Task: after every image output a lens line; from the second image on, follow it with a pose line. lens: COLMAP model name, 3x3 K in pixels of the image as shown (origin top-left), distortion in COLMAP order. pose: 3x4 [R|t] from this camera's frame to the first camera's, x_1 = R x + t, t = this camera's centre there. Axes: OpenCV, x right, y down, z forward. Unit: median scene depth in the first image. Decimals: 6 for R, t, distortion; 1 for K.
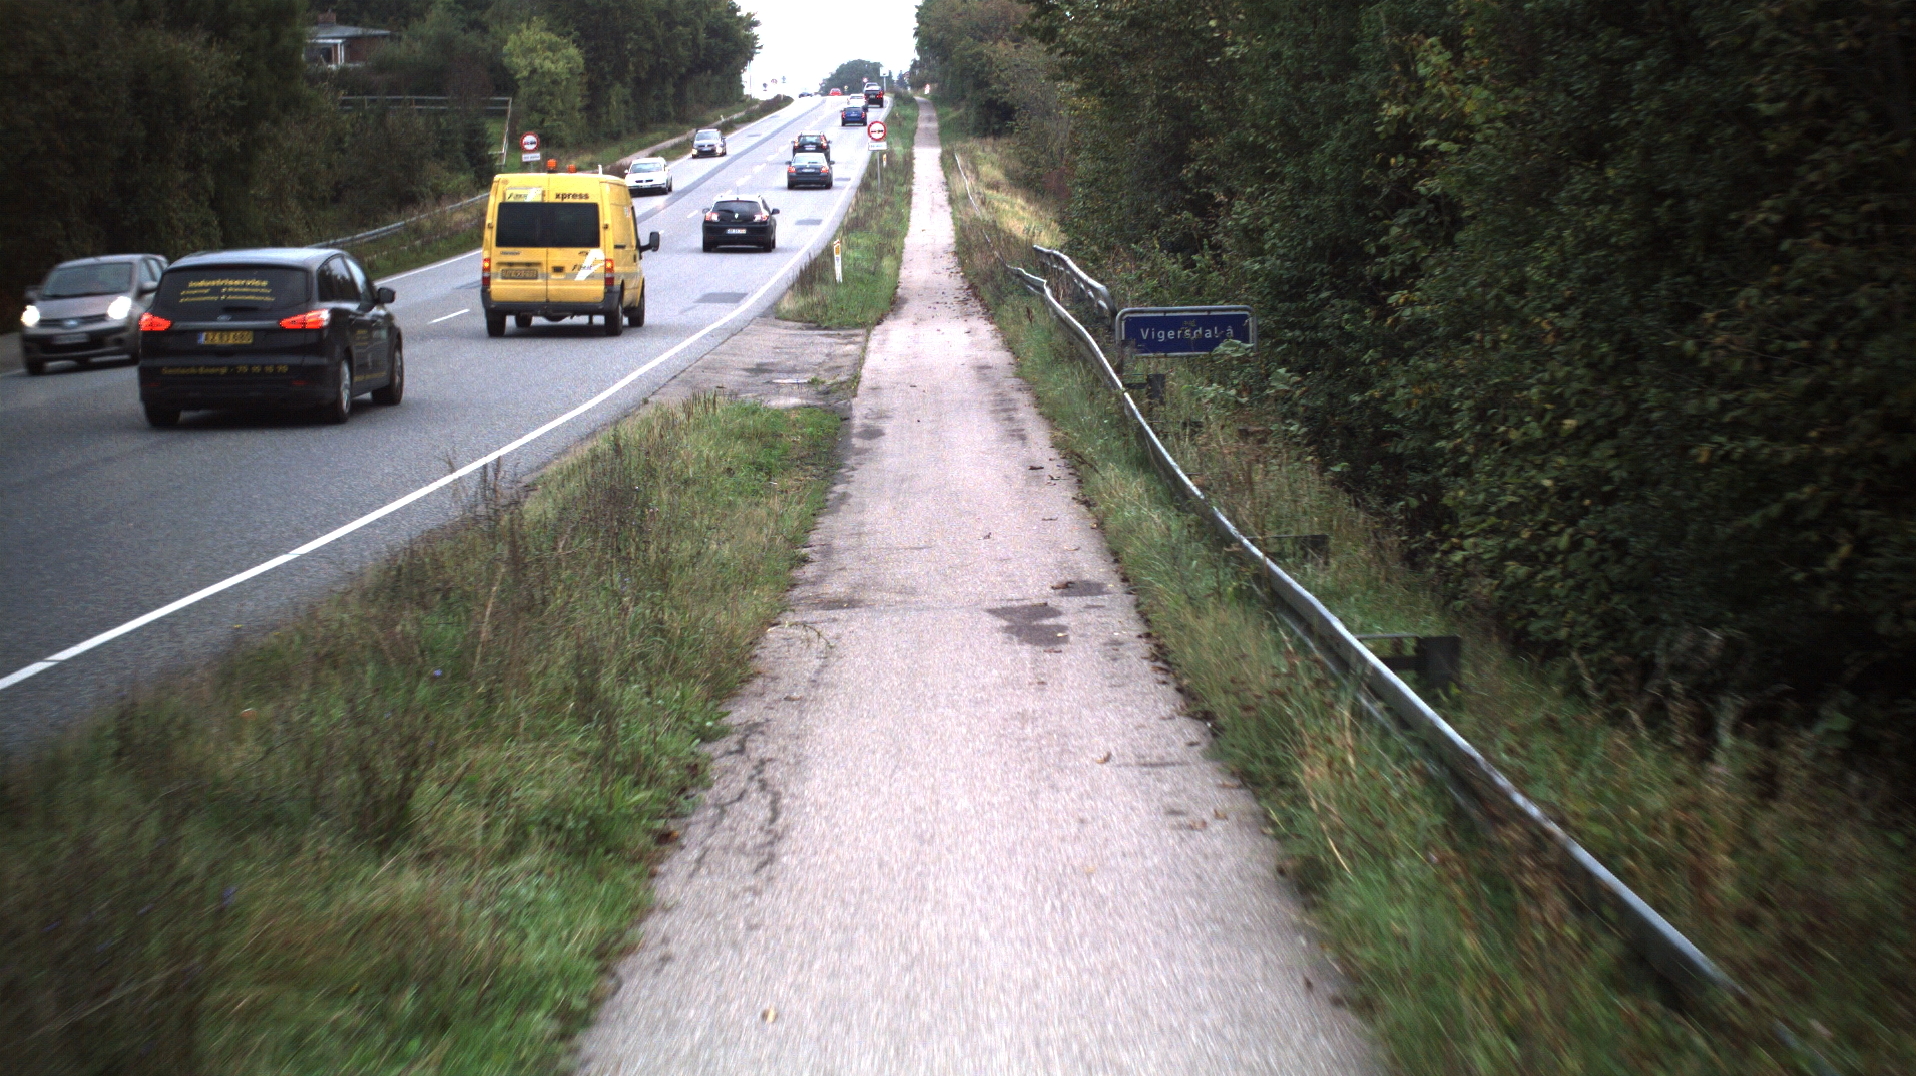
lens RADIAL K [[5102.6, 0, 958.5], [0, 5102.6, 528.5], [0, 0, 1]] dist [-0.323246, 0.000000]
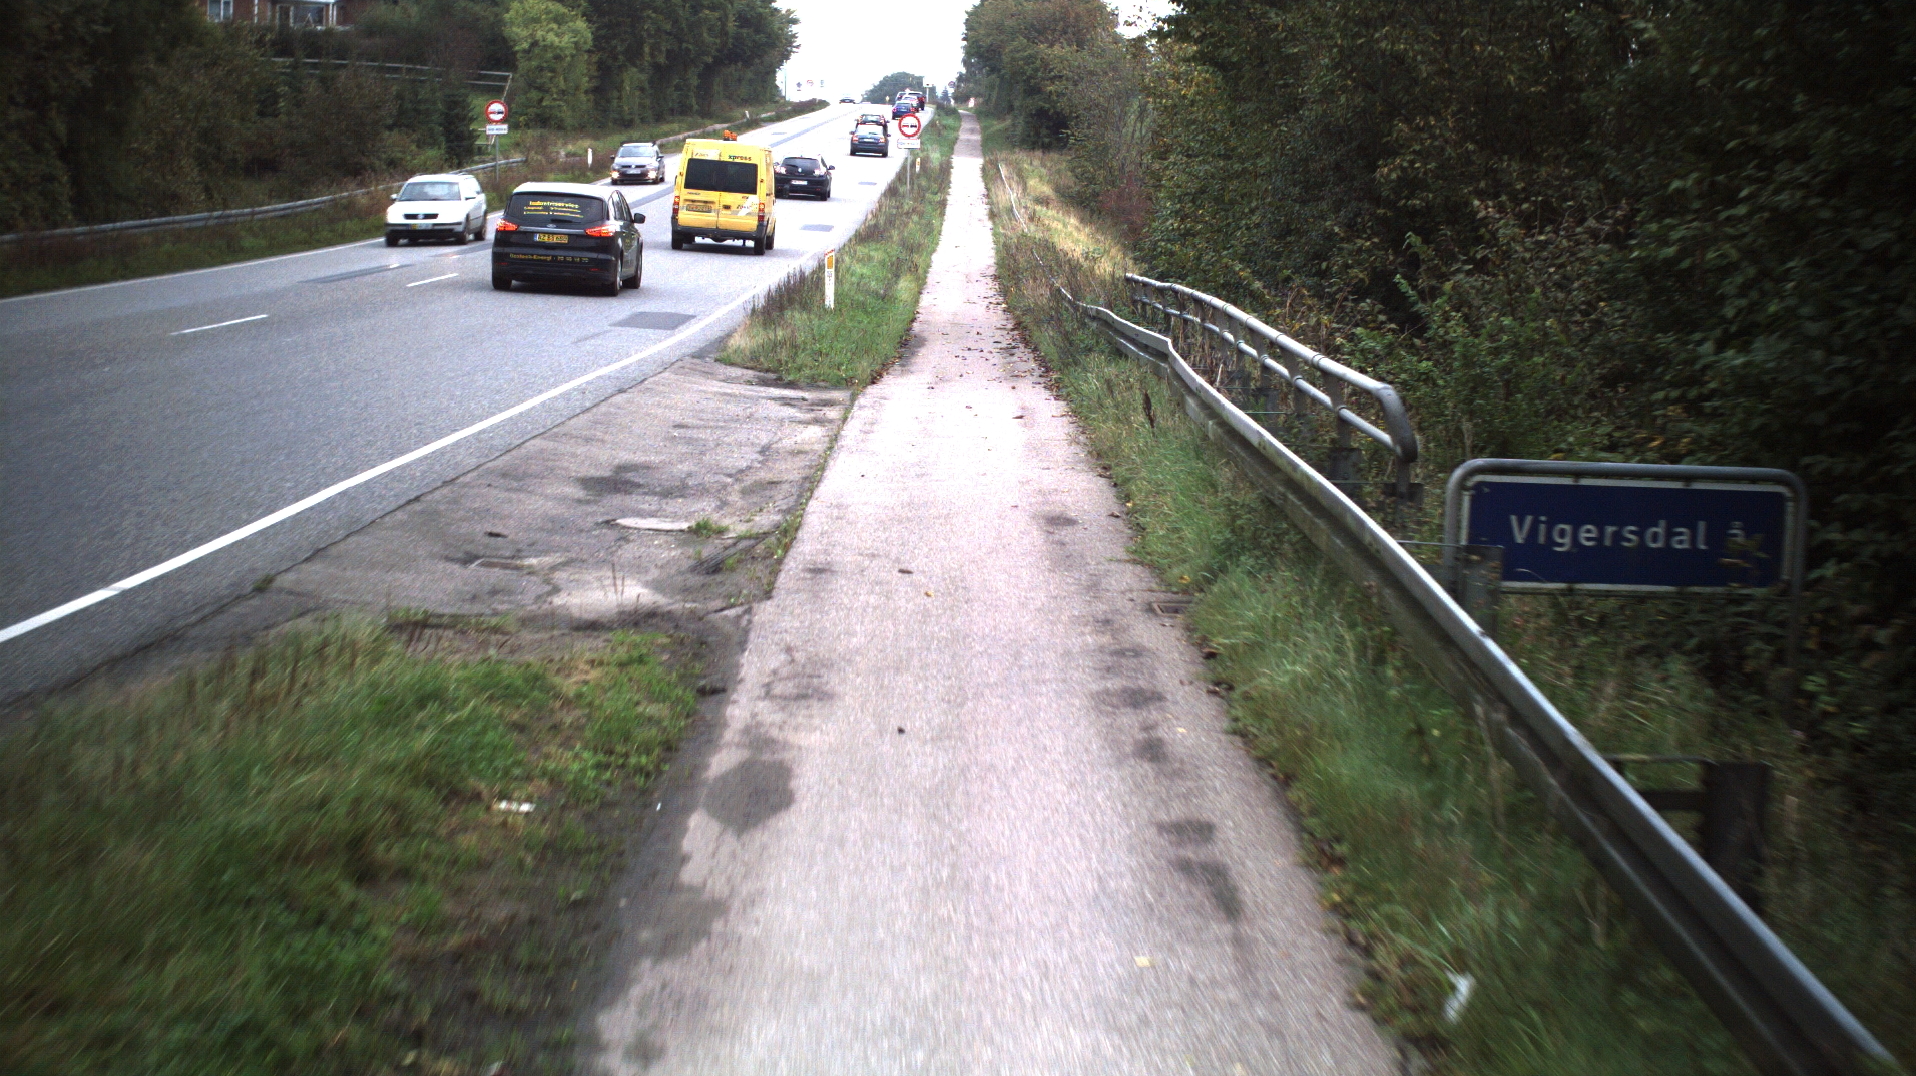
lens RADIAL K [[5102.6, 0, 950.1], [0, 5102.6, 545.0], [0, 0, 1]] dist [-0.323246, 0.000000]
pose [[0.997814, 0.065925, -0.004656, -0.002014], [-0.065930, 0.997824, -0.001047, -0.019669], [0.004576, 0.001352, 0.999989, 0.363581]]
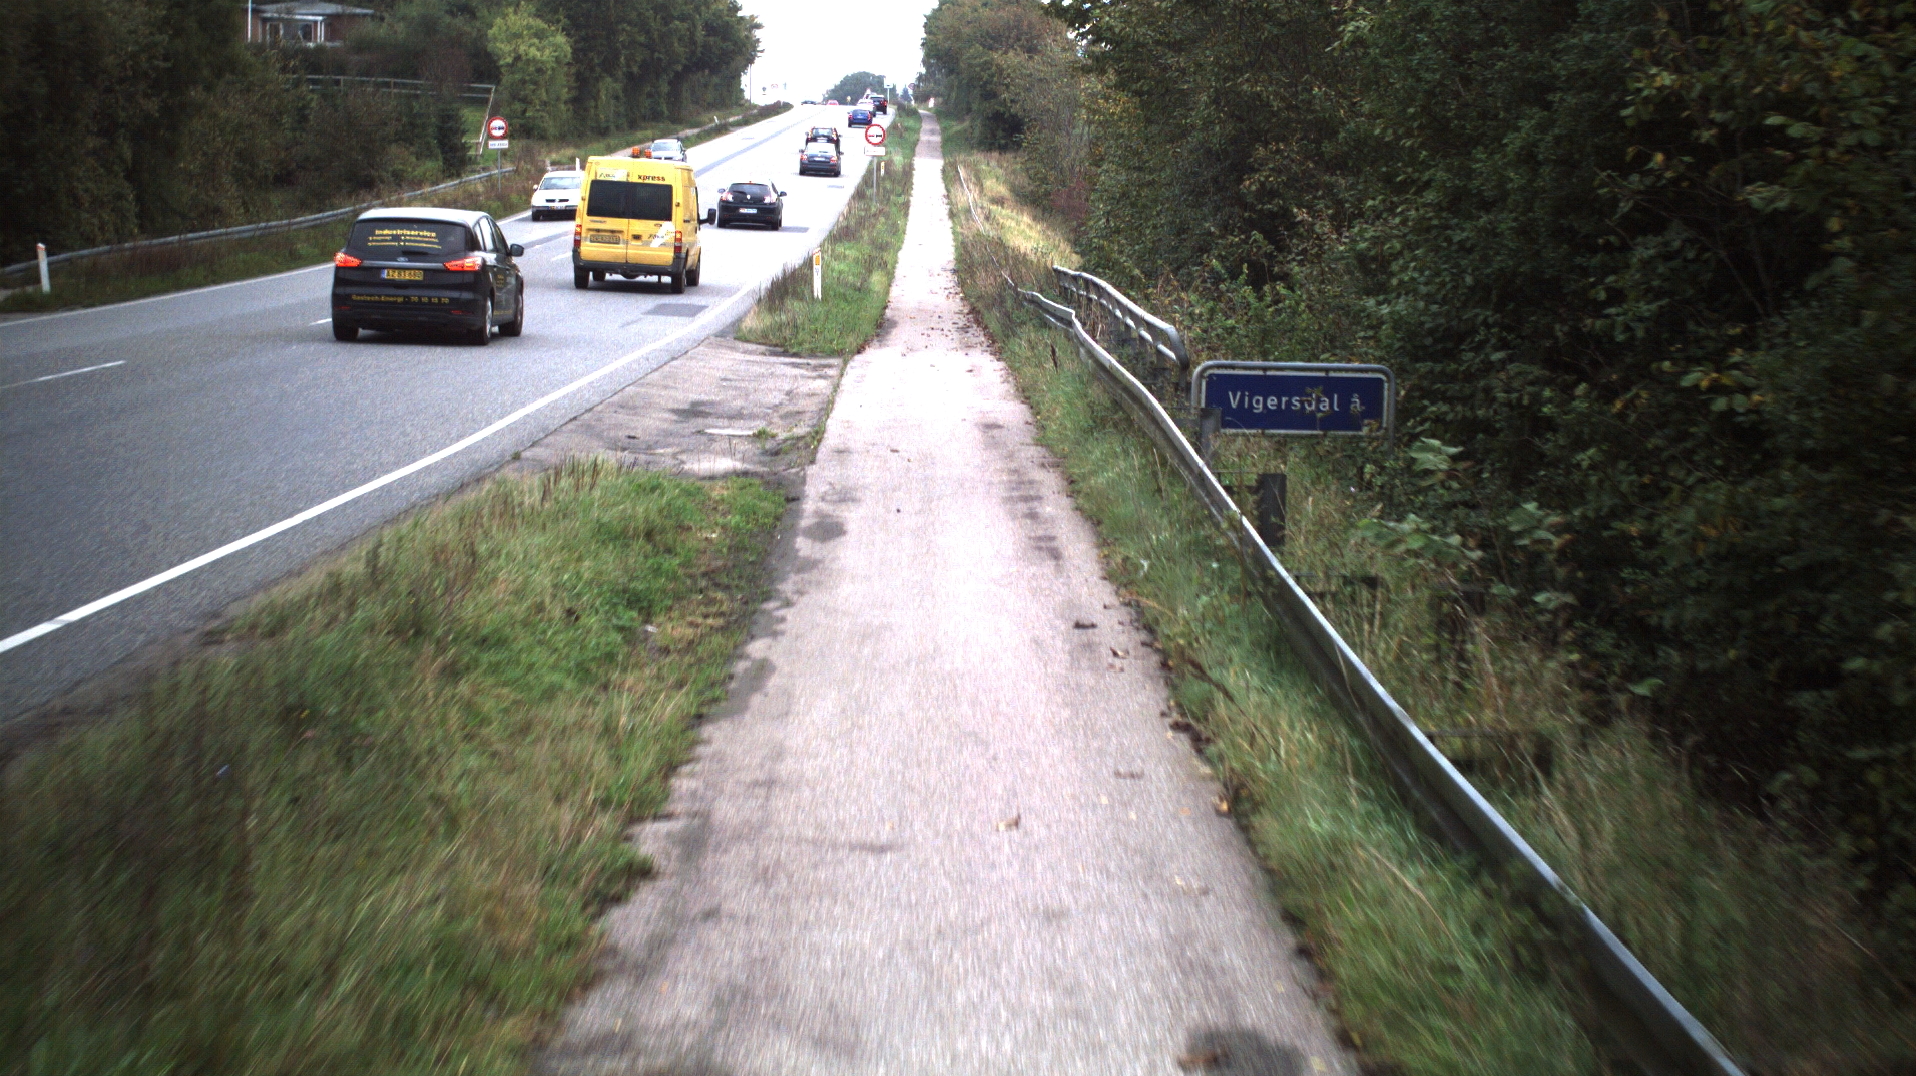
lens RADIAL K [[5102.6, 0, 962.8], [0, 5102.6, 540.5], [0, 0, 1]] dist [-0.323246, 0.000000]
pose [[0.998746, 0.049875, 0.004294, -0.001130], [-0.049868, 0.998754, -0.001614, -0.009471], [-0.004370, 0.001398, 0.999989, 0.182035]]
